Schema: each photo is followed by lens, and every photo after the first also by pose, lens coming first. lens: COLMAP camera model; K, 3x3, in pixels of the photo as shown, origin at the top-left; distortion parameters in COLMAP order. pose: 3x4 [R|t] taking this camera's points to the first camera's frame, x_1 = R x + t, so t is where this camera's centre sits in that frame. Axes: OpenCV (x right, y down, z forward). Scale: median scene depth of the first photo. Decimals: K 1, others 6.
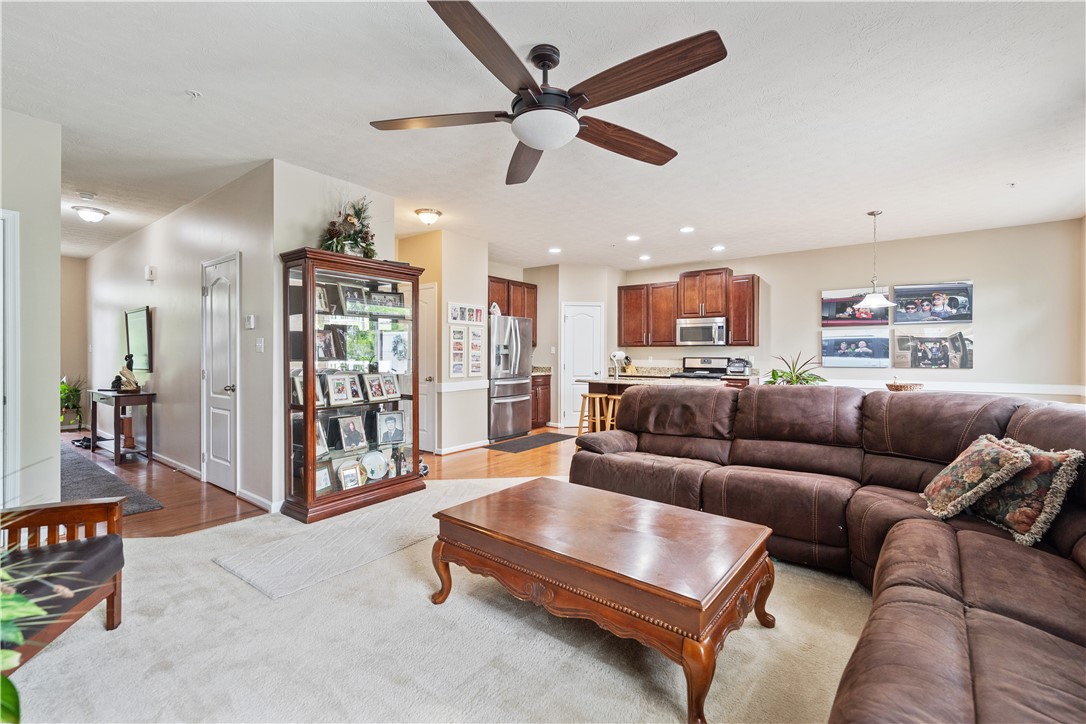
lens RADIAL K [[467.8, 0, 547.6], [0, 467.8, 356.4], [0, 0, 1]] dist [-0.002813, -0.000300]
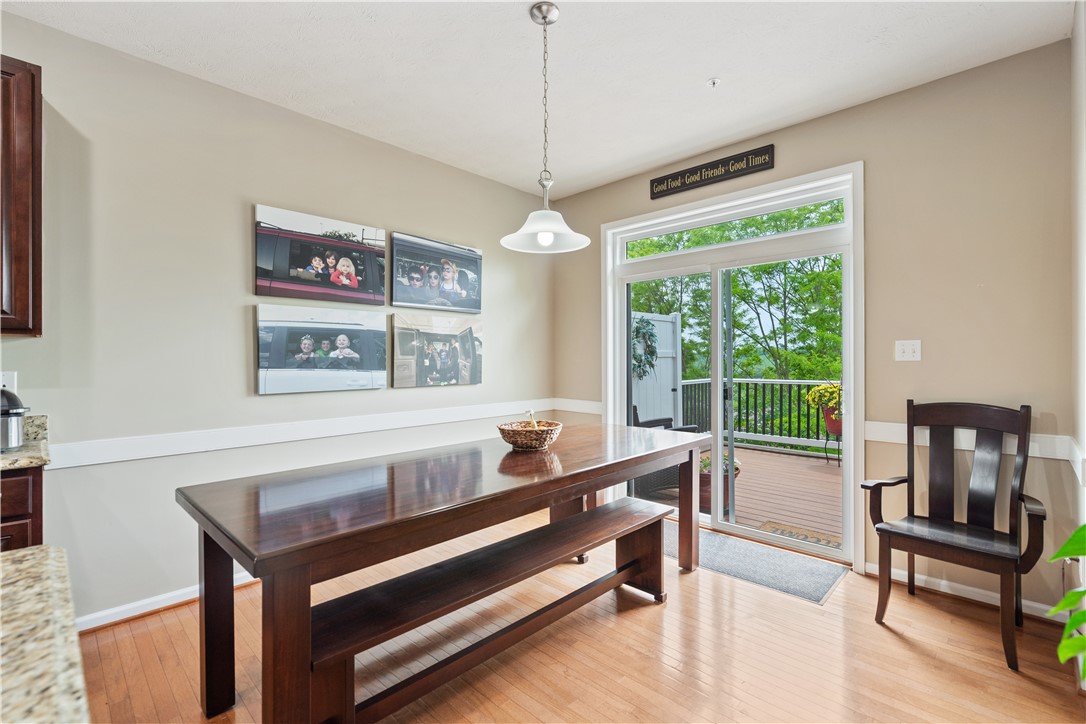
lens RADIAL K [[482.0, 0, 547.4], [0, 482.0, 362.9], [0, 0, 1]] dist [0.000865, -0.000704]
pose [[0.126482, -0.005246, 0.991955, 0.212609], [0.008937, 0.999951, 0.004149, -0.004391], [-0.991929, 0.008341, 0.126523, 0.707718]]
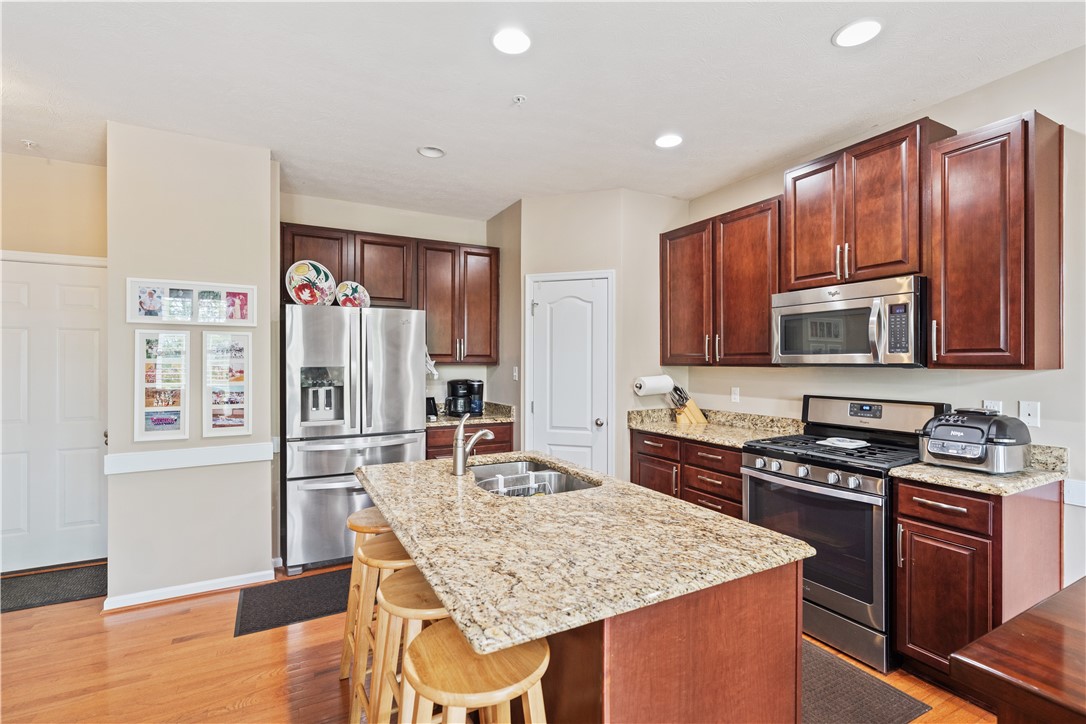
lens RADIAL K [[496.9, 0, 545.4], [0, 496.9, 360.8], [0, 0, 1]] dist [-0.000076, 0.000248]
pose [[0.902291, -0.004425, -0.431105, 0.321537], [0.000906, 0.999965, -0.008367, -0.026107], [0.431127, 0.007159, 0.902263, 0.637507]]
